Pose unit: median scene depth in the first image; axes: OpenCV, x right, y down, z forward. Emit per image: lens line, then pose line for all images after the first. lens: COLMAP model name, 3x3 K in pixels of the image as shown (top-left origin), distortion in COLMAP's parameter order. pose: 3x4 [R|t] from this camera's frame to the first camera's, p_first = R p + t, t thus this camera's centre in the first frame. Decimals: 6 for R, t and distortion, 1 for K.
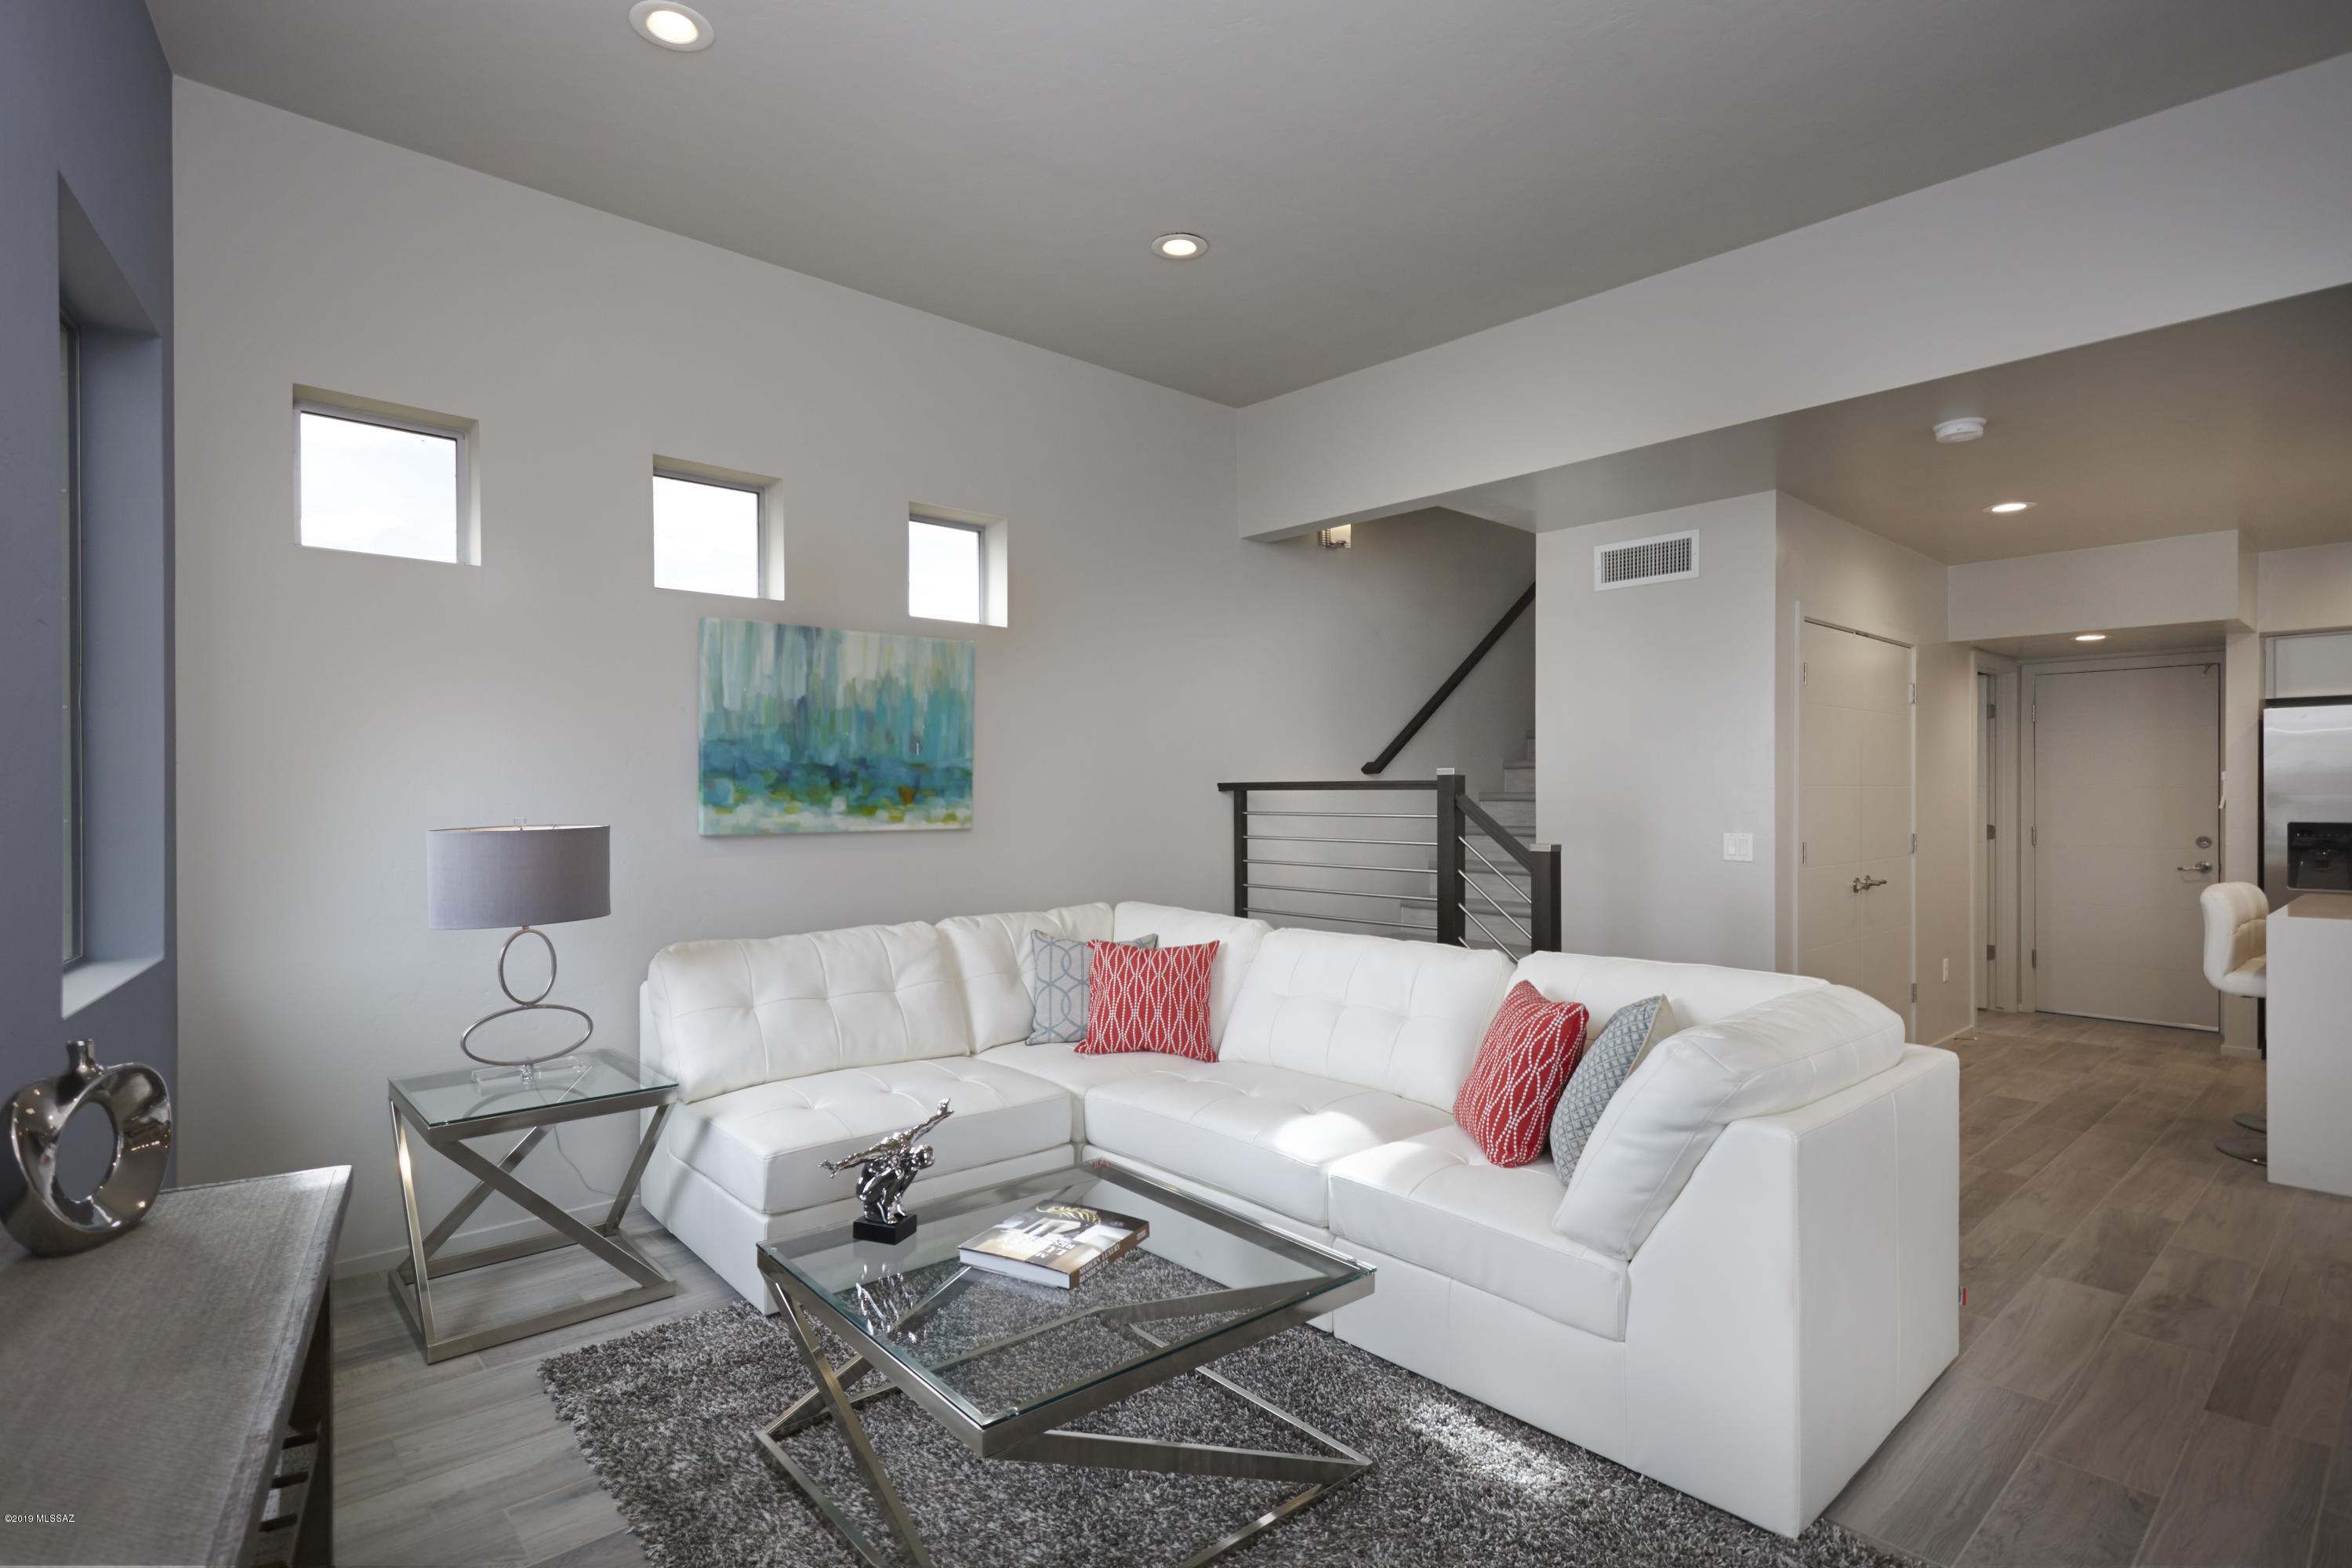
lens RADIAL K [[1147.1, 0, 1169.5], [0, 1147.1, 792.7], [0, 0, 1]] dist [0.001744, 0.000146]
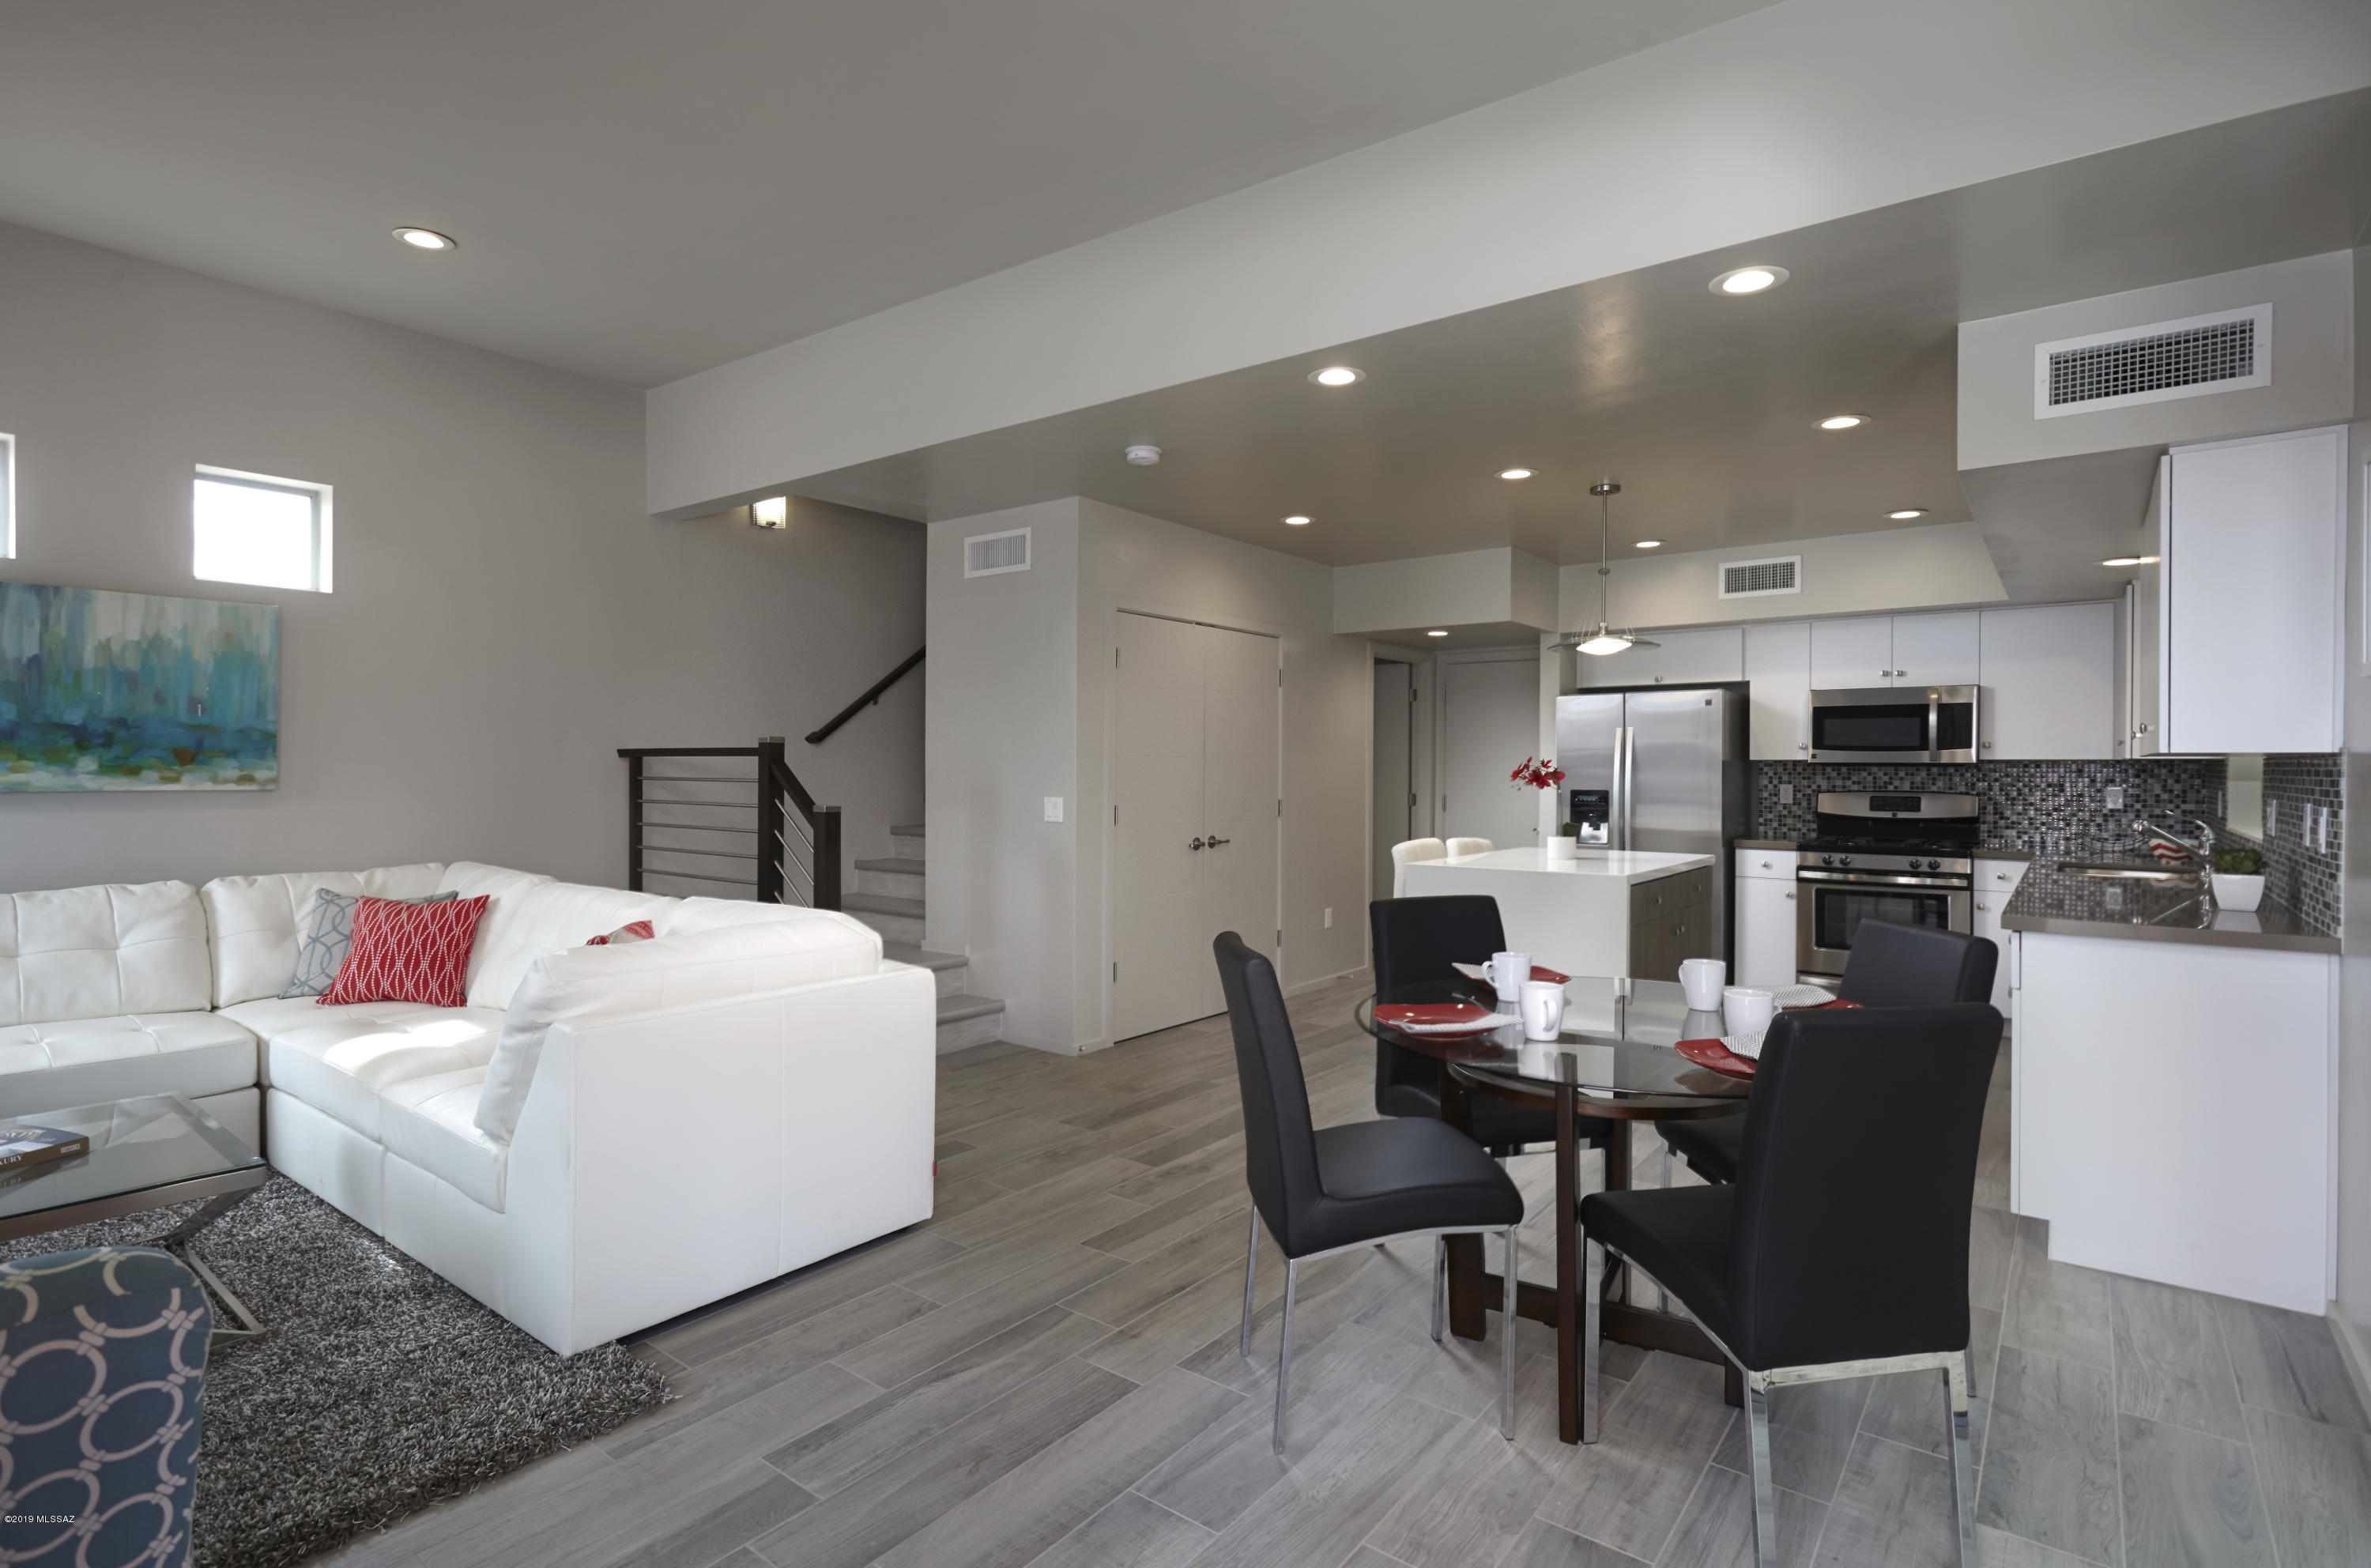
lens RADIAL K [[1156.3, 0, 1169.2], [0, 1156.3, 769.4], [0, 0, 1]] dist [0.001744, 0.000146]
pose [[0.983023, 0.006973, 0.183352, 0.442445], [-0.007303, 0.999973, 0.001129, 0.006576], [-0.183339, -0.002448, 0.983047, -0.158307]]
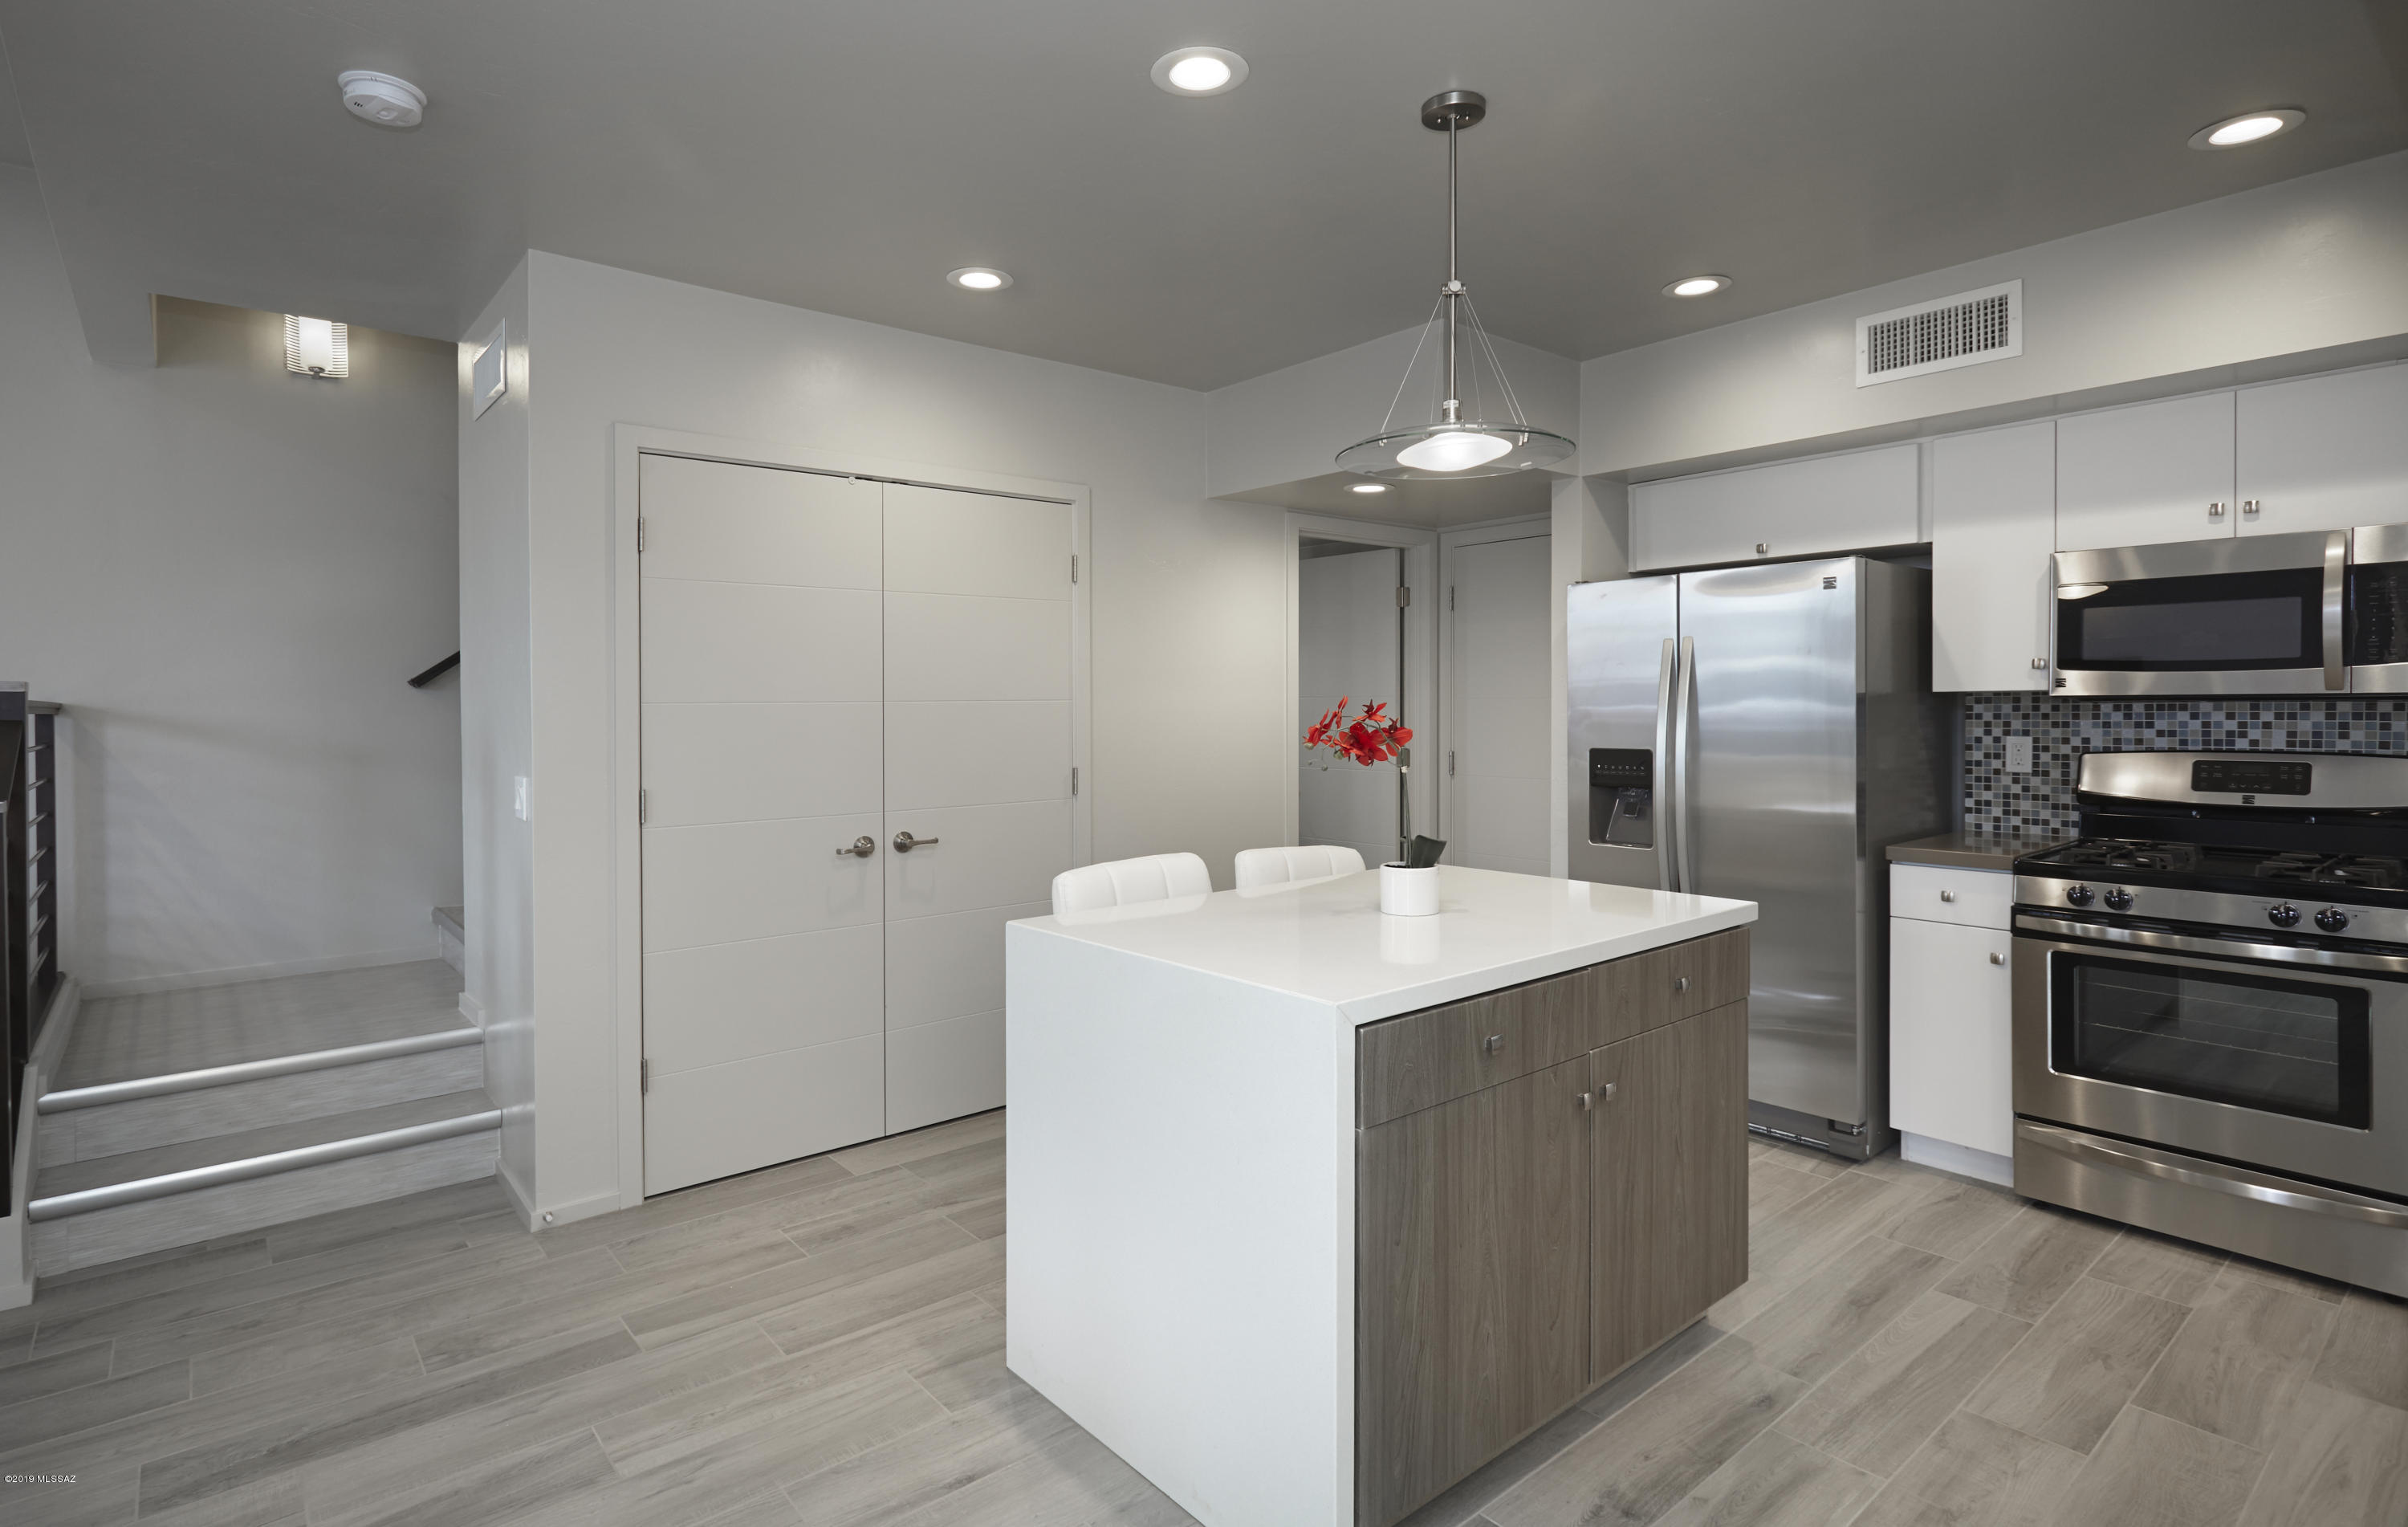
lens RADIAL K [[1198.4, 0, 1162.6], [0, 1198.4, 723.7], [0, 0, 1]] dist [0.003367, 0.000121]
pose [[0.999284, -0.005320, -0.037452, 0.982738], [0.006086, 0.999774, 0.020378, -0.008239], [0.037335, -0.020591, 0.999091, 0.356647]]
